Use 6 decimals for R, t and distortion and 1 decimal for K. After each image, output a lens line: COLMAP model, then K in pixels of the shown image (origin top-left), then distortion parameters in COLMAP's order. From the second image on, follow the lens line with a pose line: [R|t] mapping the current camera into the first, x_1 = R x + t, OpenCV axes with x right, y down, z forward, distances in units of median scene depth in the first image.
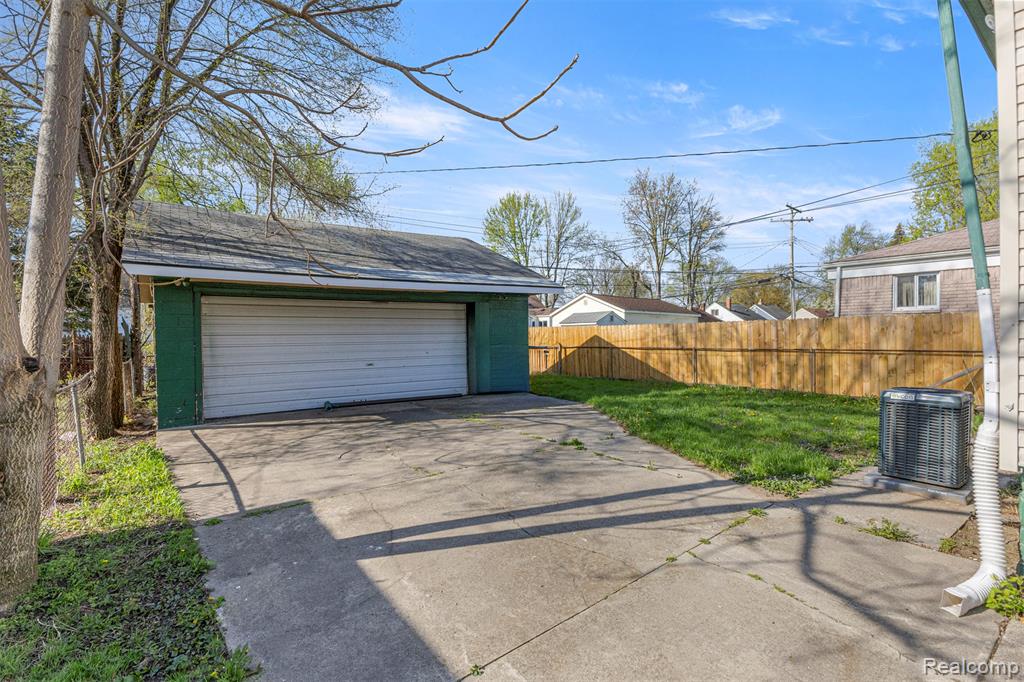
lens RADIAL K [[484.2, 0, 519.0], [0, 484.2, 344.9], [0, 0, 1]] dist [-0.028390, 0.000103]
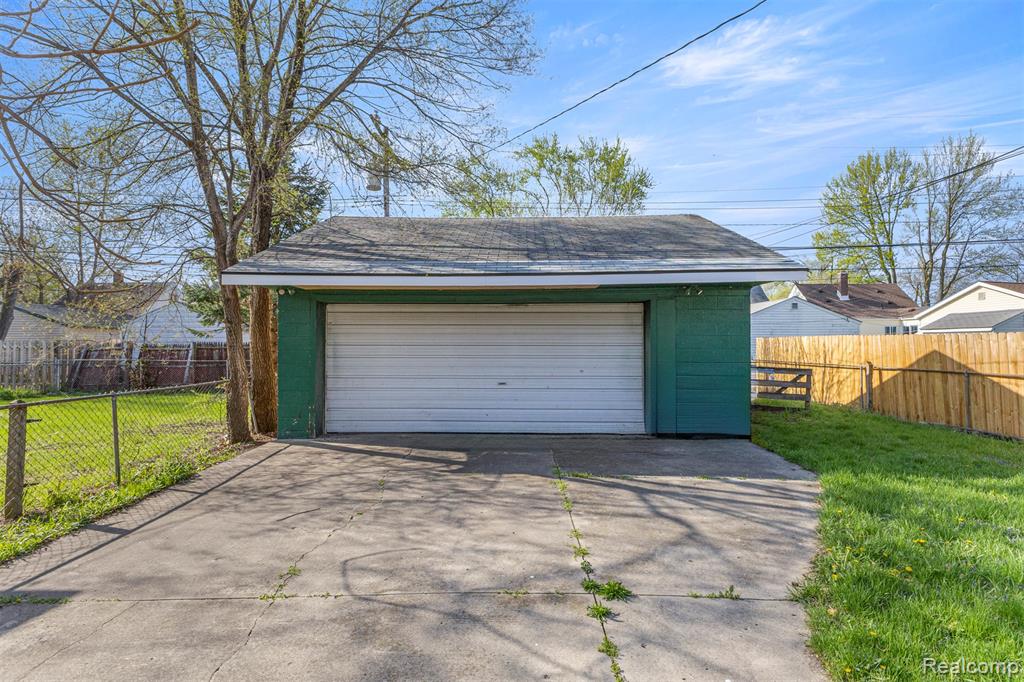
lens RADIAL K [[502.0, 0, 512.0], [0, 502.0, 341.0], [0, 0, 1]] dist [0.002073, 0.000108]
pose [[0.787141, 0.008017, -0.616721, 0.207810], [-0.022066, 0.999641, -0.015169, -0.016953], [0.616379, 0.025549, 0.787035, 0.352870]]
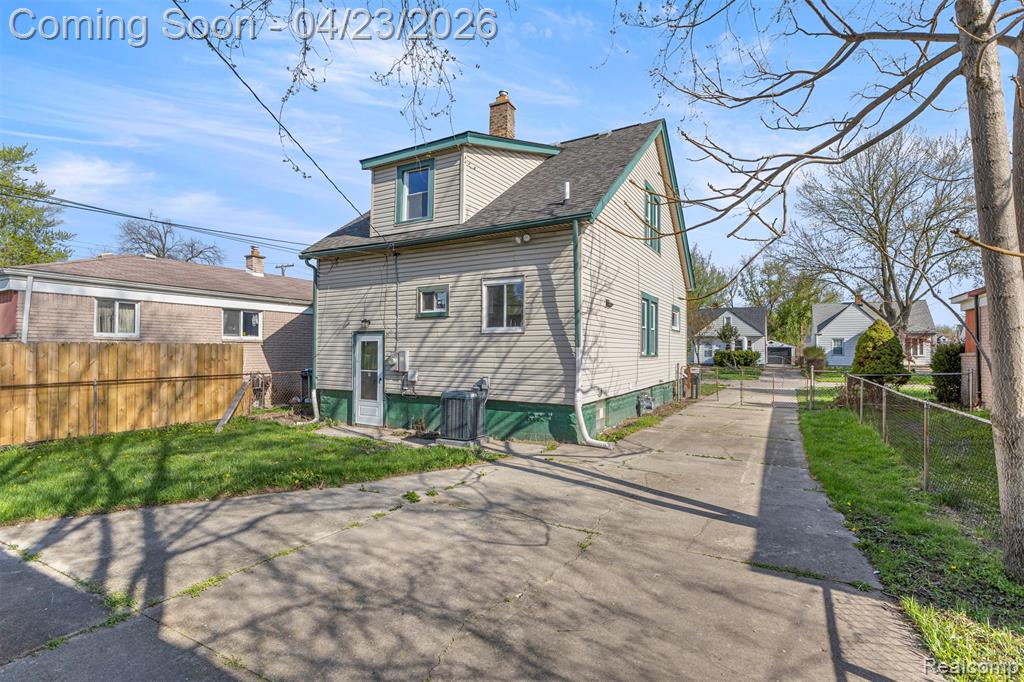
lens RADIAL K [[484.2, 0, 519.0], [0, 484.2, 344.9], [0, 0, 1]] dist [-0.028390, 0.000103]
pose [[-0.421333, 0.022255, 0.906633, -0.450045], [0.023928, 0.999624, -0.013418, -0.026112], [-0.906590, 0.016041, -0.421707, 0.739856]]
